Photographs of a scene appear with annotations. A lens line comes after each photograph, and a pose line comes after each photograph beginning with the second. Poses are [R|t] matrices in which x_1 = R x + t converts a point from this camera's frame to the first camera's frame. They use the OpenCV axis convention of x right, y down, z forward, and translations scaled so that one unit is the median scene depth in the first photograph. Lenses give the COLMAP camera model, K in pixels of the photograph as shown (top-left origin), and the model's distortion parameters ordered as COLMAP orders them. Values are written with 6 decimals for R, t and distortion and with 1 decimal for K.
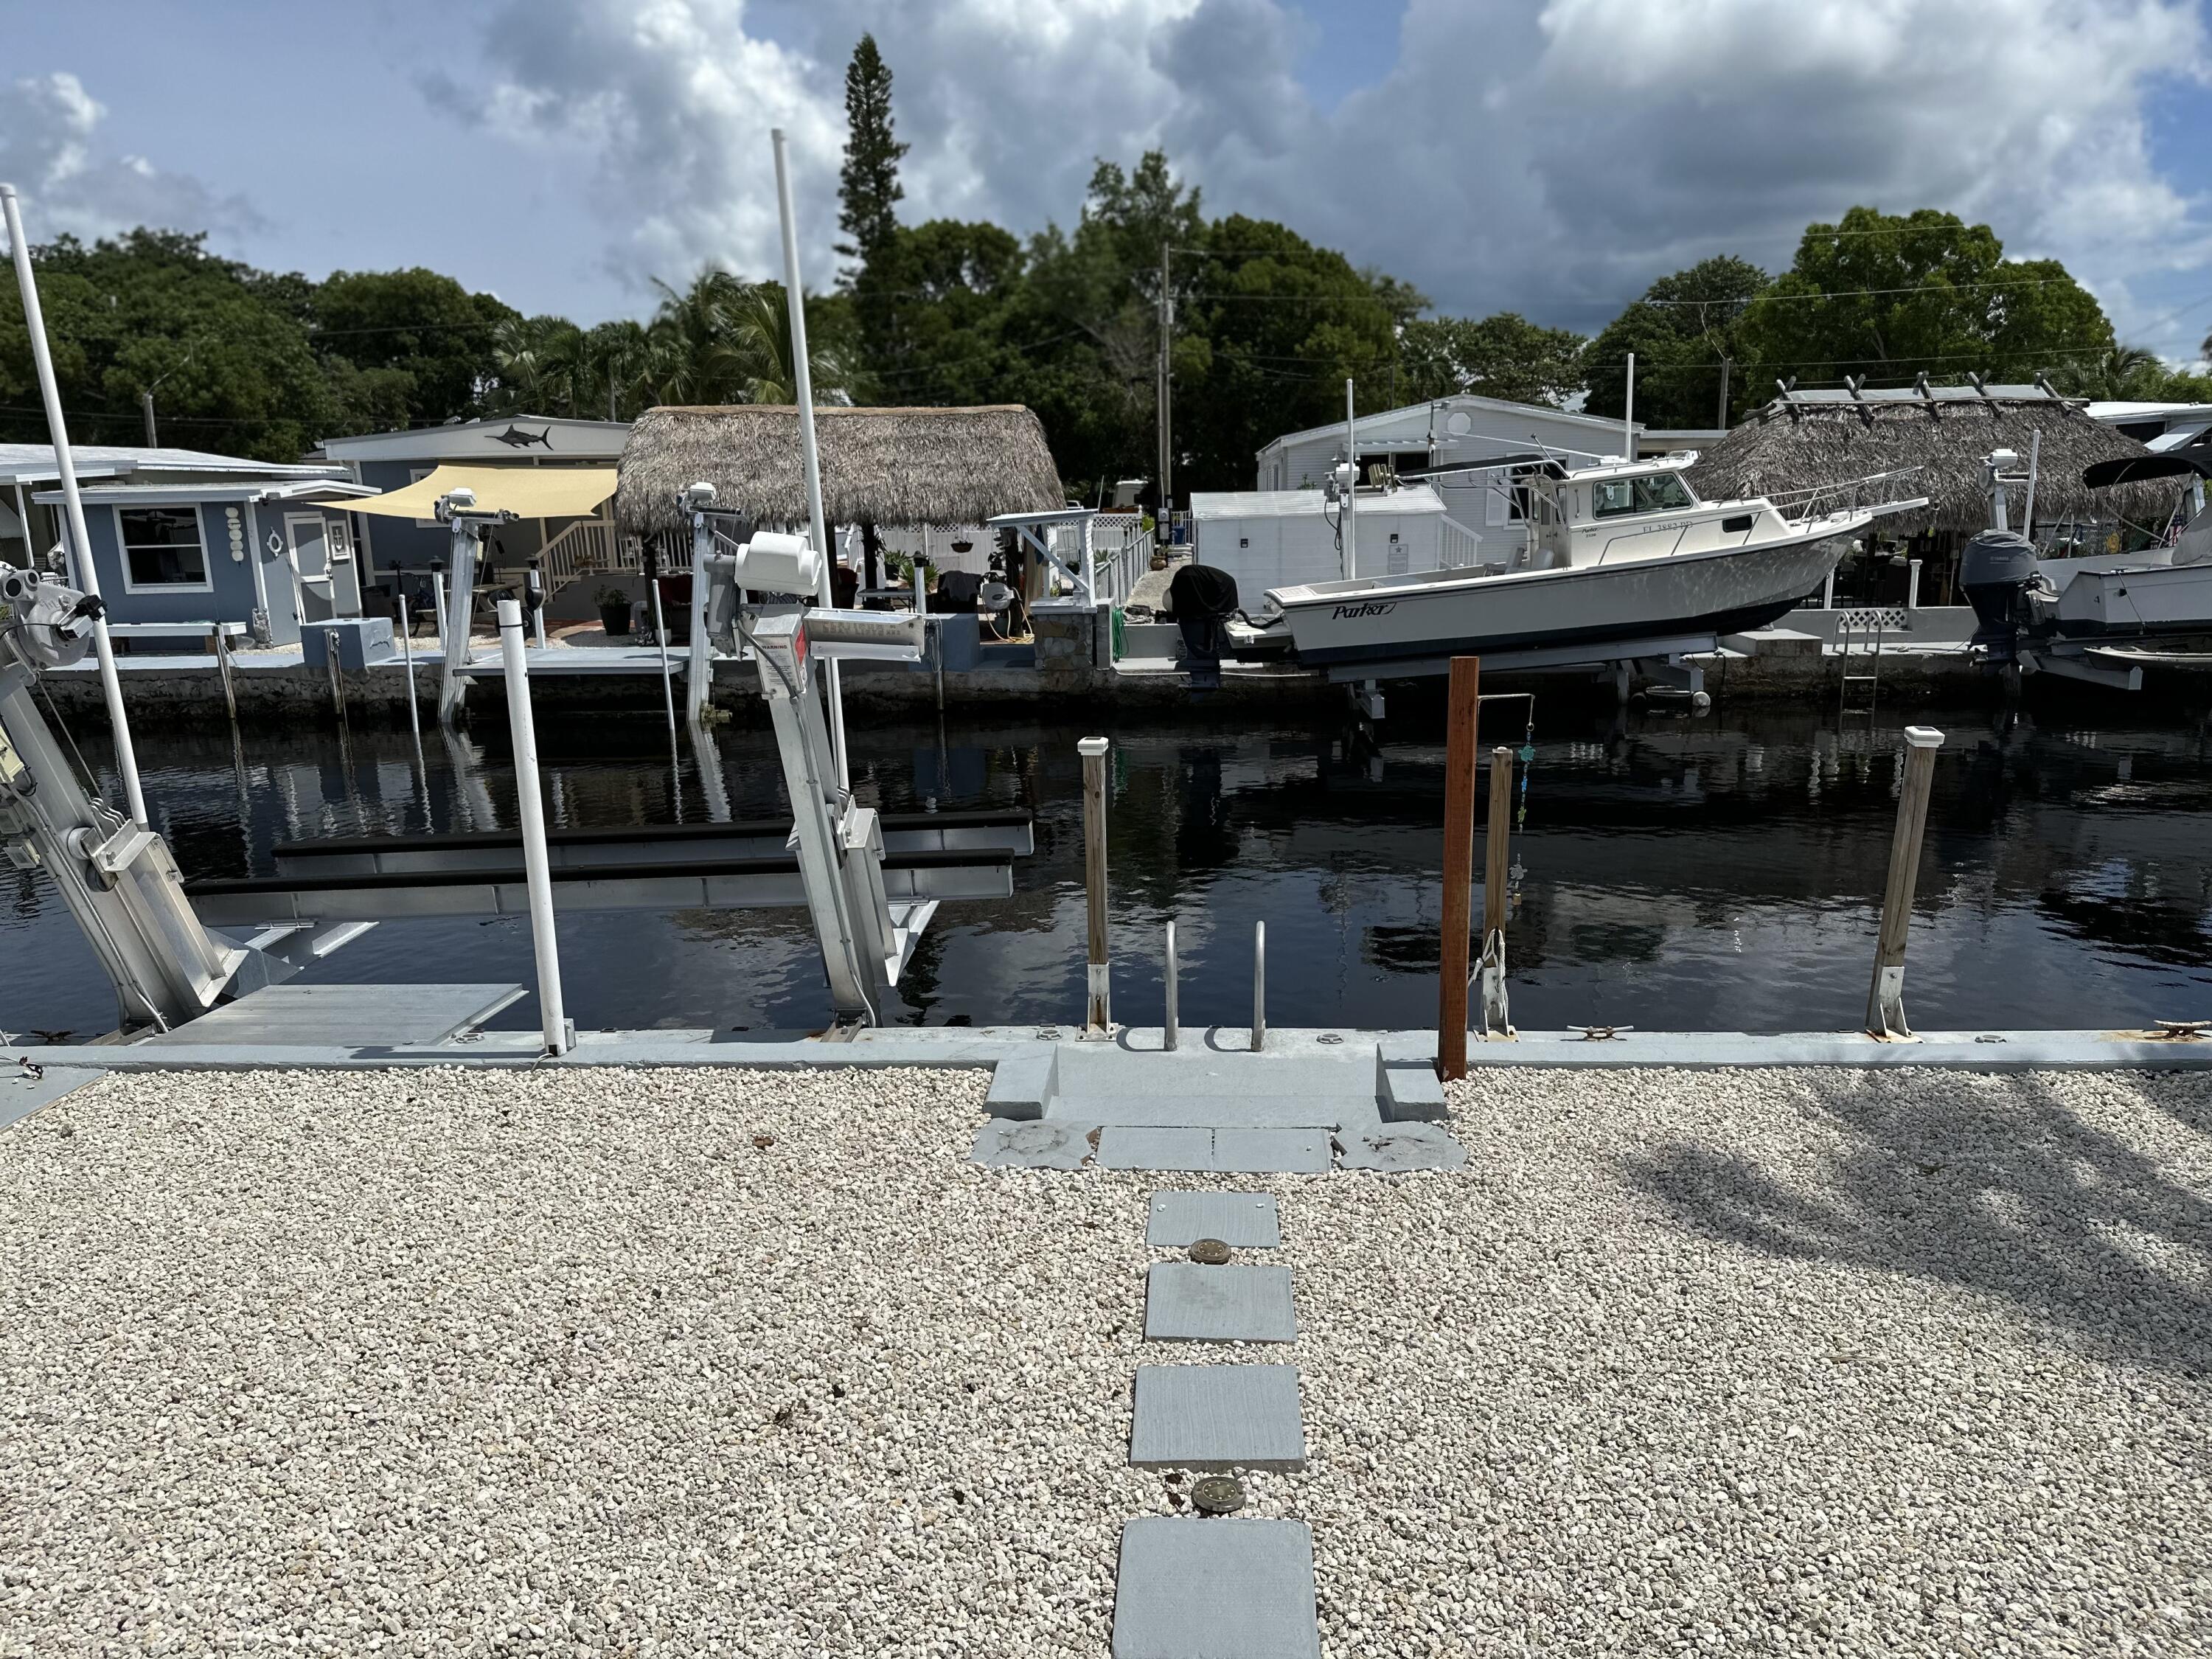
lens RADIAL K [[1599.7, 0, 1156.5], [0, 1599.7, 850.6], [0, 0, 1]] dist [0.111346, -0.129085]
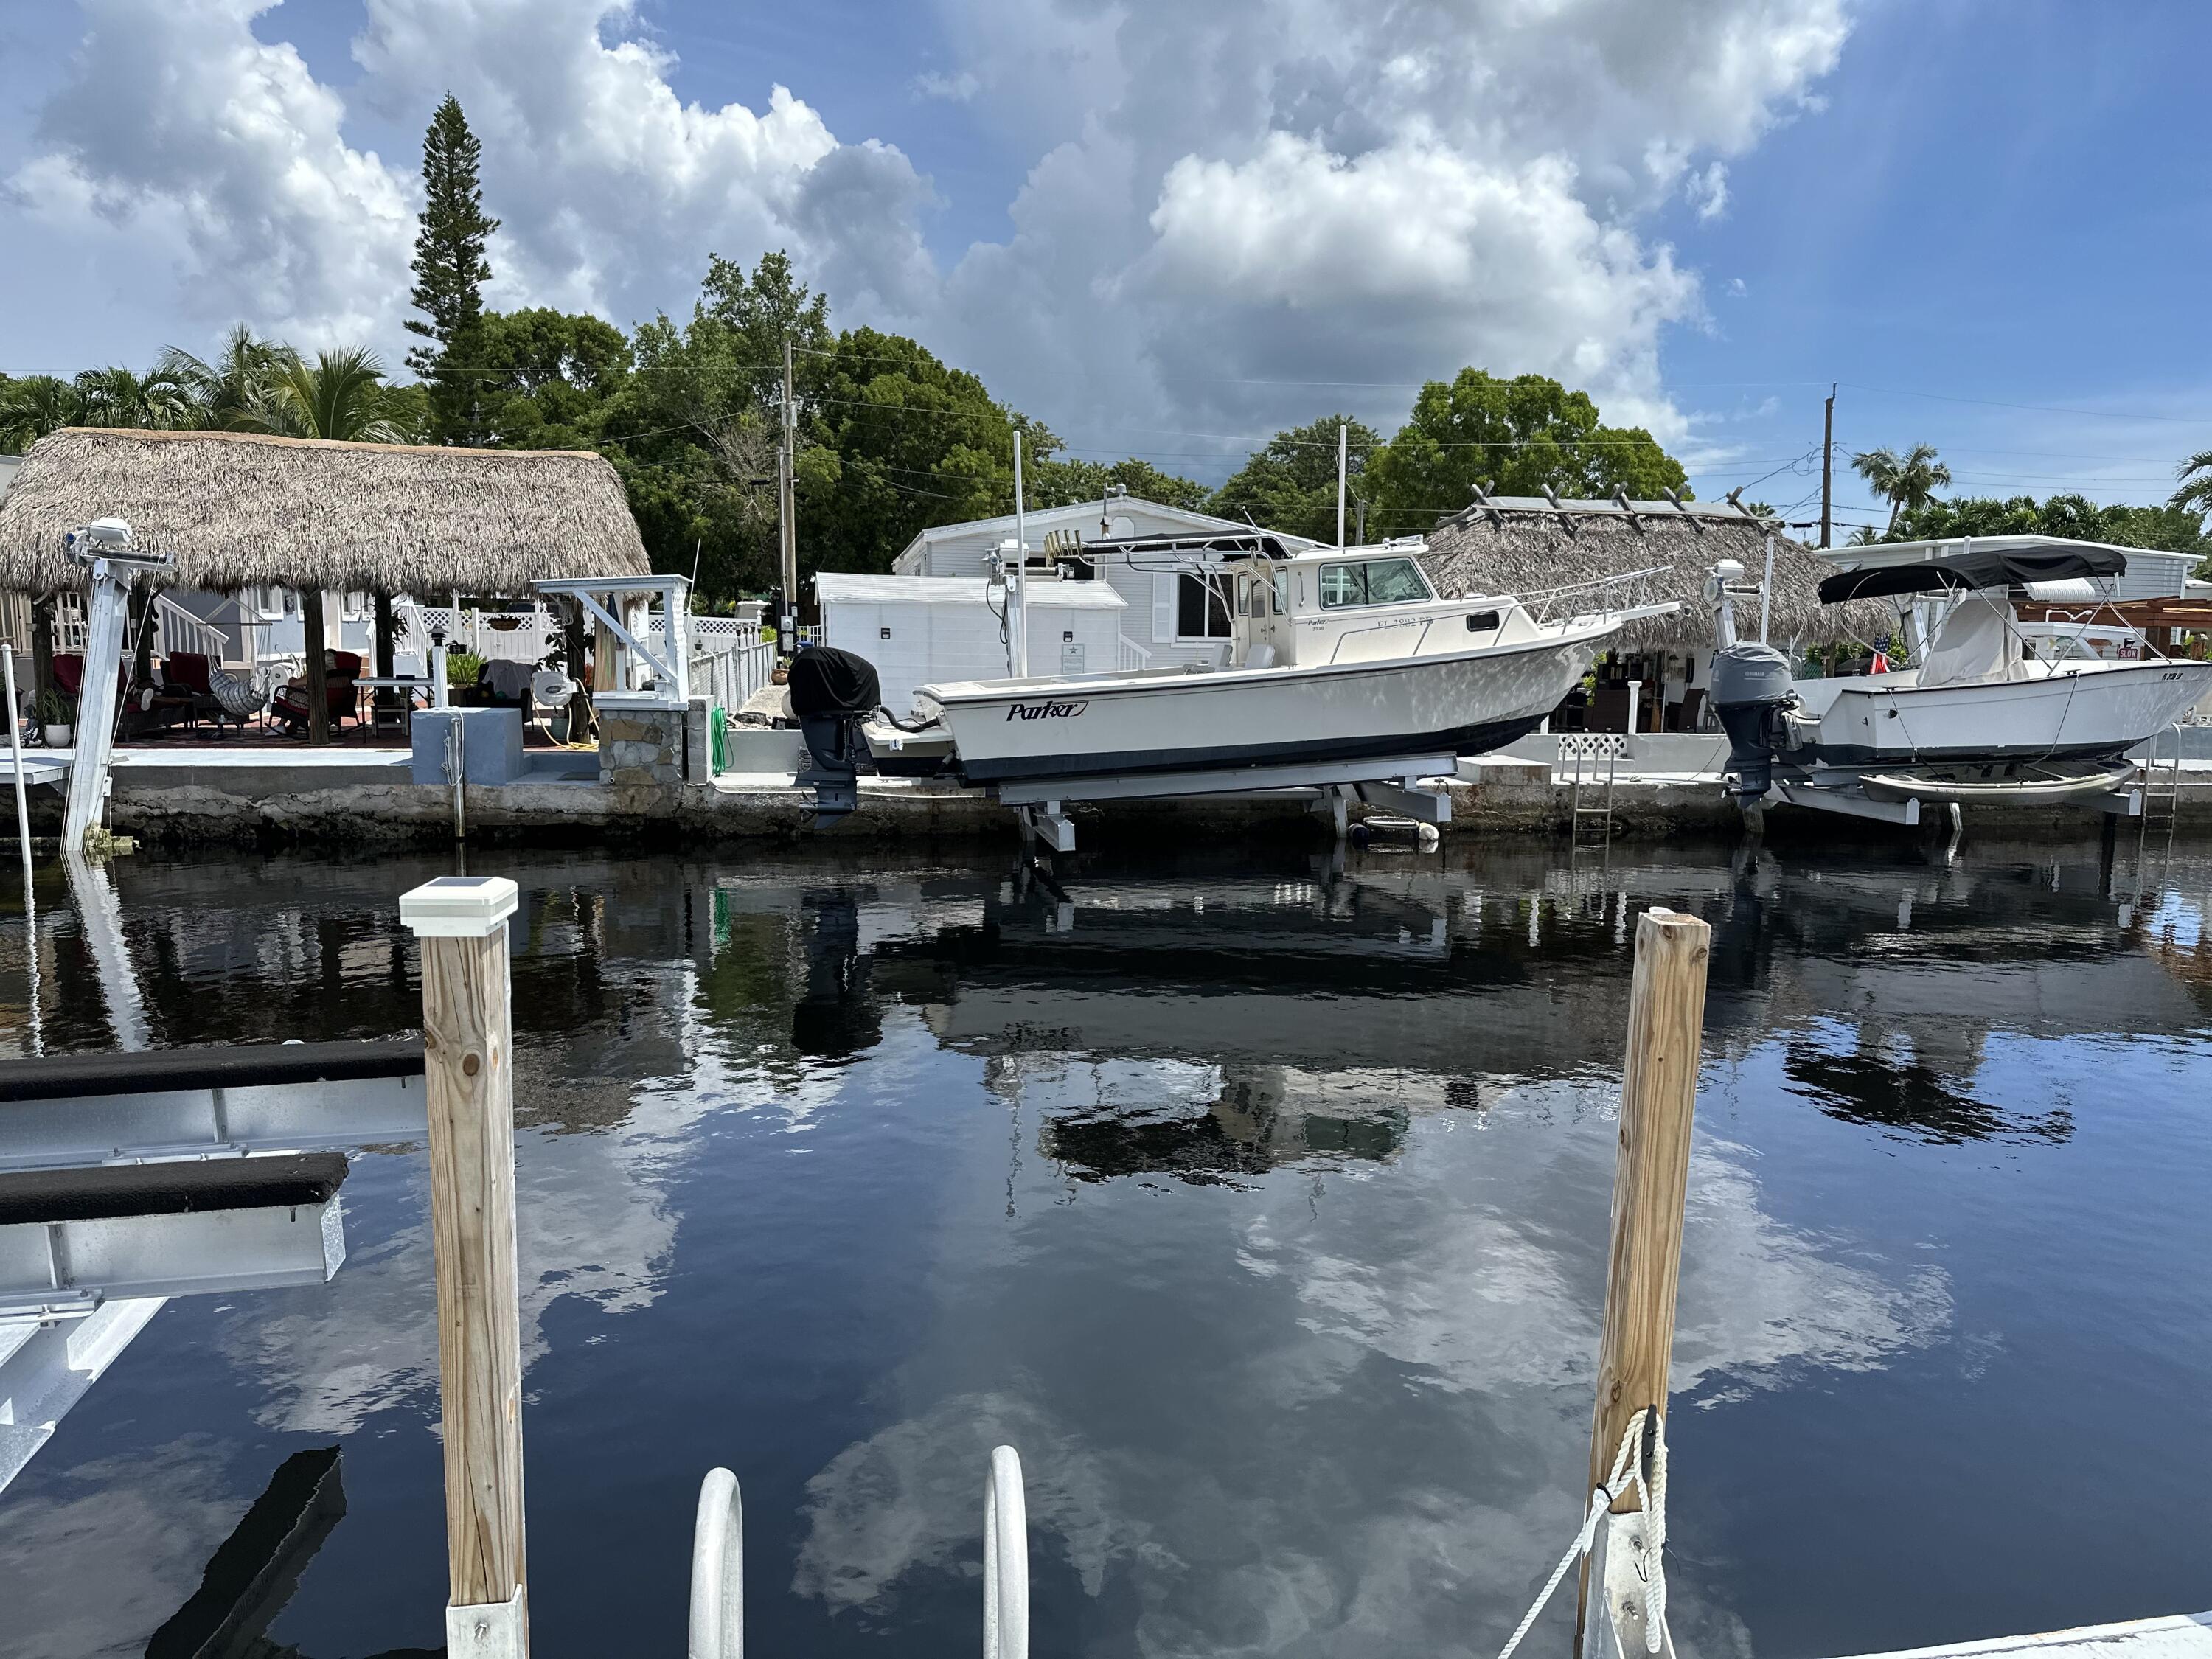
lens RADIAL K [[1547.4, 0, 1101.3], [0, 1547.4, 843.1], [0, 0, 1]] dist [0.101349, -0.171571]
pose [[0.979955, 0.003715, 0.199182, 0.005955], [0.014407, 0.995887, -0.089453, -0.015701], [-0.198695, 0.090529, 0.975871, 0.217371]]
